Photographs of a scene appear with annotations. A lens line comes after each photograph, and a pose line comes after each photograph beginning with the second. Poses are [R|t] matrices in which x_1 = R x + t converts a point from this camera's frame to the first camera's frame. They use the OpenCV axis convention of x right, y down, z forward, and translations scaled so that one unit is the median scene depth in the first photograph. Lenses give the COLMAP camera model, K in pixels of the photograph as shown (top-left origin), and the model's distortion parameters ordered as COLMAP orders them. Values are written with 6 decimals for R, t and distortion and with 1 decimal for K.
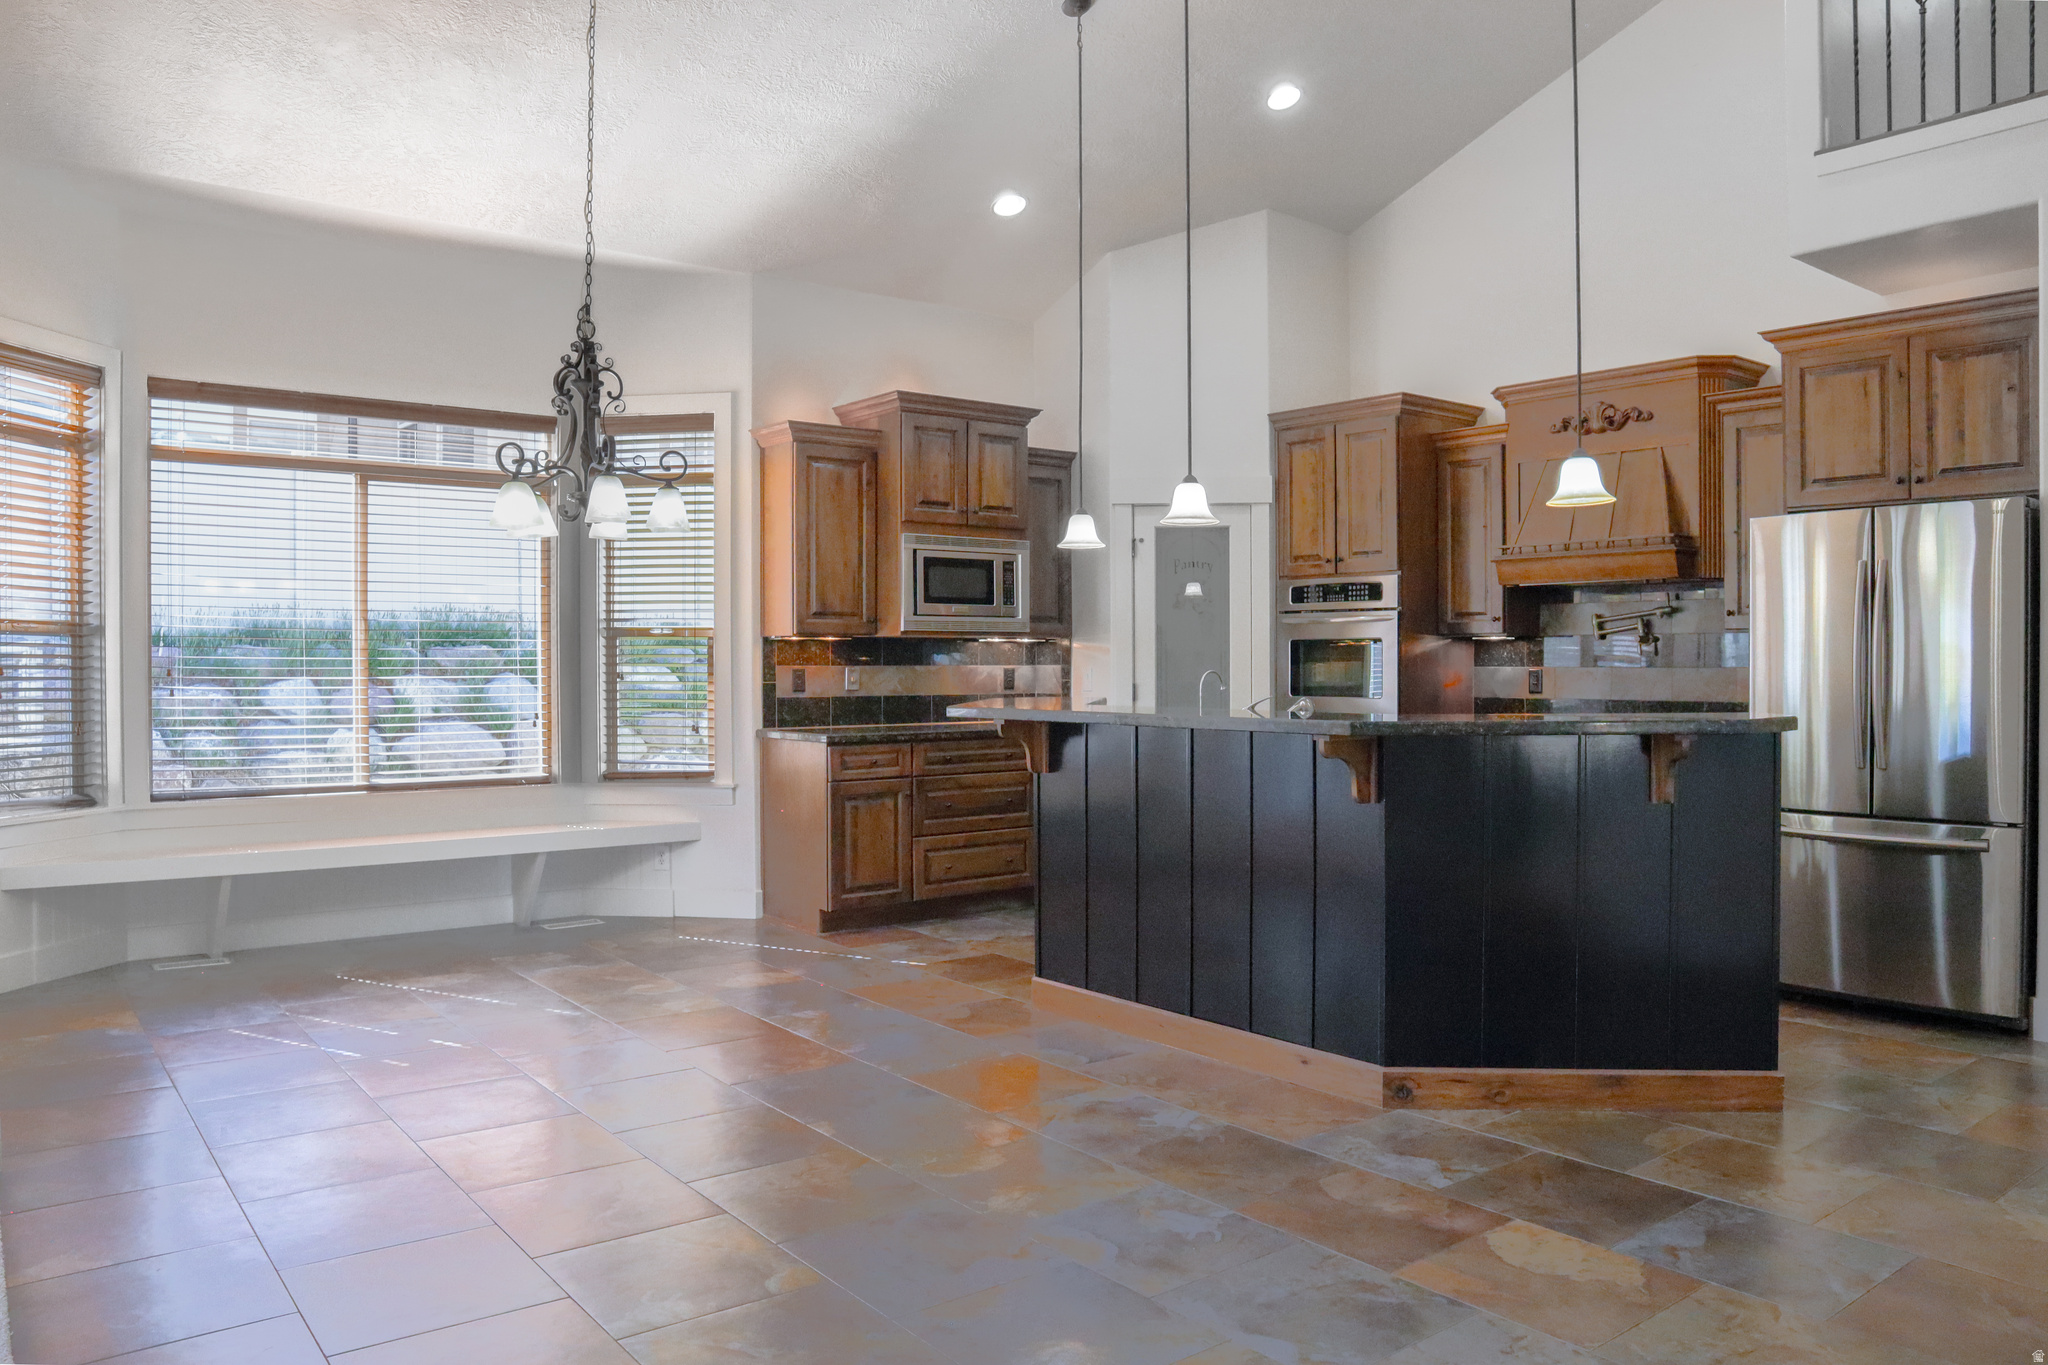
lens RADIAL K [[1461.4, 0, 1030.4], [0, 1461.4, 691.5], [0, 0, 1]] dist [-0.097823, 0.050567]
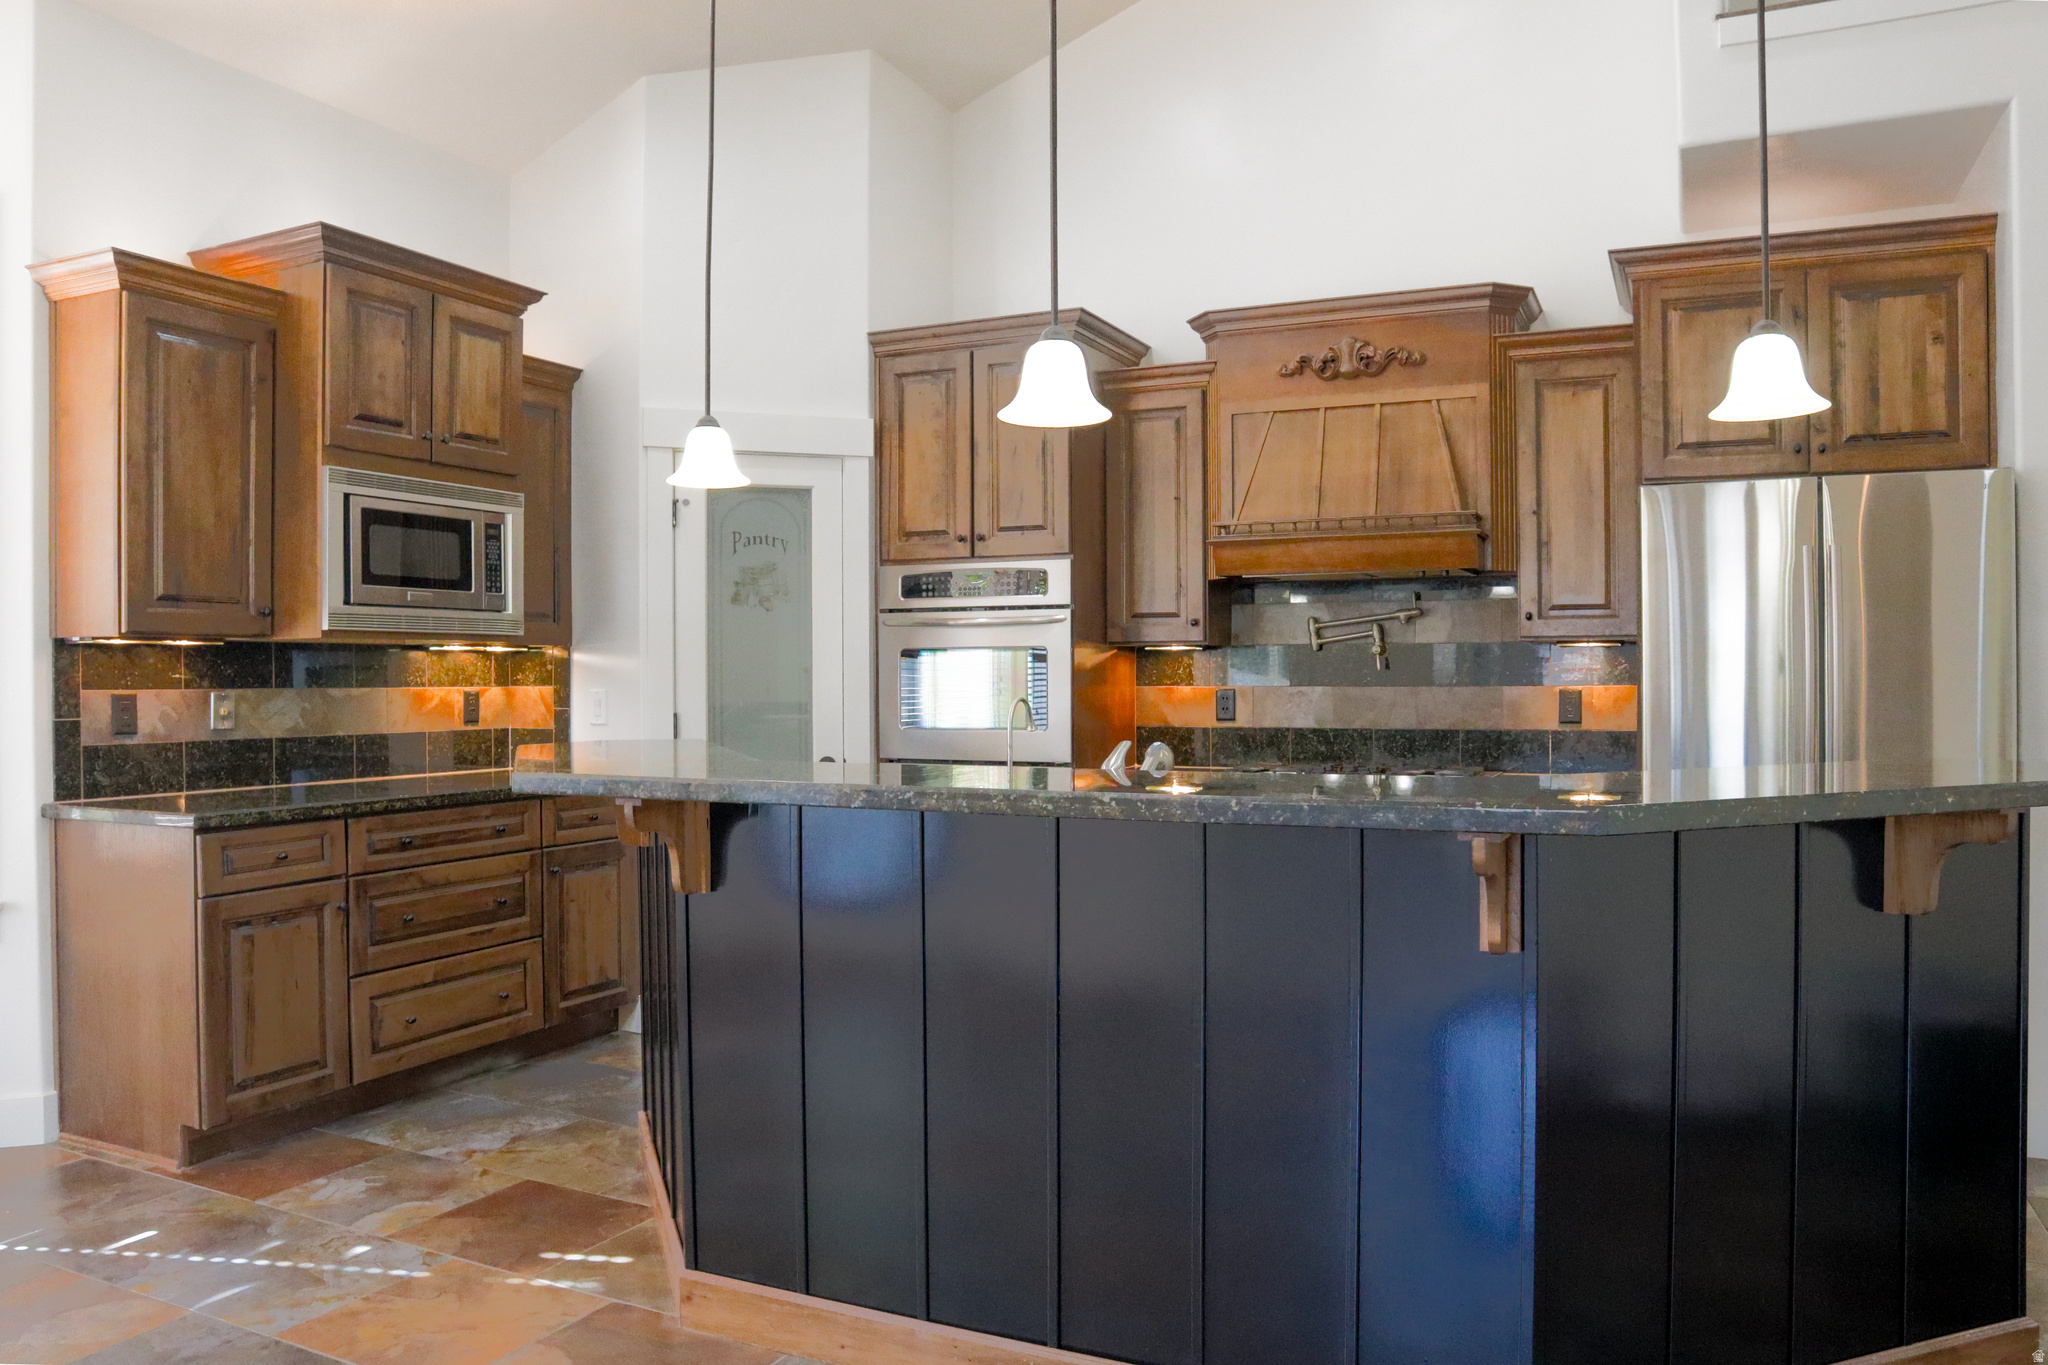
lens RADIAL K [[1461.4, 0, 1023.9], [0, 1461.4, 688.4], [0, 0, 1]] dist [-0.097823, 0.050567]
pose [[0.898084, -0.004806, 0.439798, -0.088211], [0.010446, 0.999891, -0.010406, -0.008777], [-0.439700, 0.013940, 0.898036, 0.352651]]
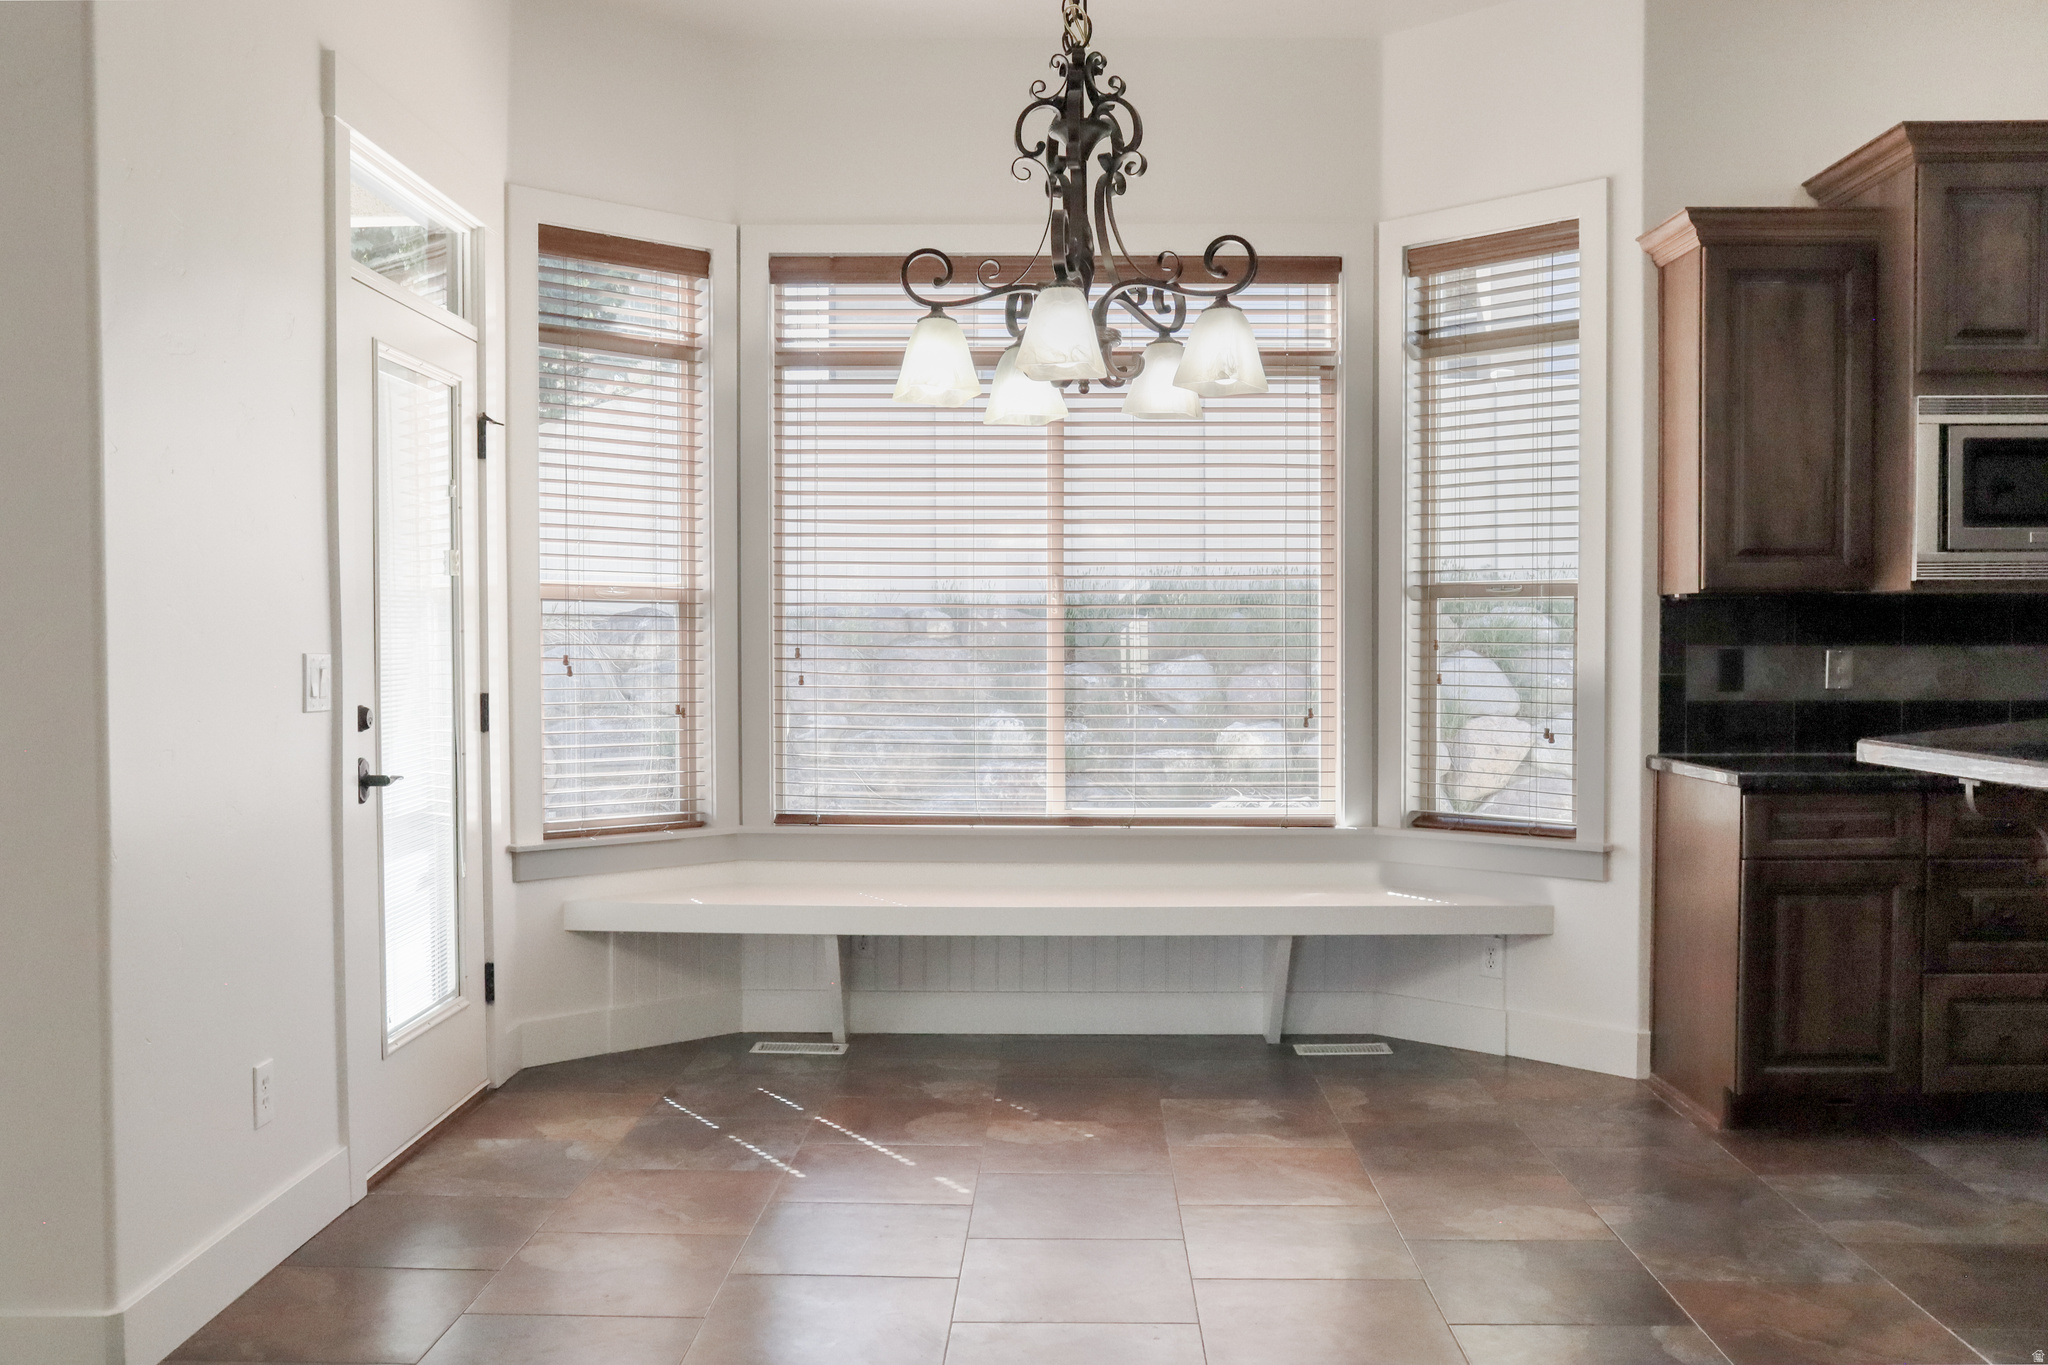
lens RADIAL K [[1772.2, 0, 1044.1], [0, 1772.2, 693.9], [0, 0, 1]] dist [-0.042101, 0.049533]
pose [[0.779319, 0.020427, -0.626295, 0.066662], [-0.011790, 0.999770, 0.017938, -0.008194], [0.626517, -0.006596, 0.779380, 0.302927]]
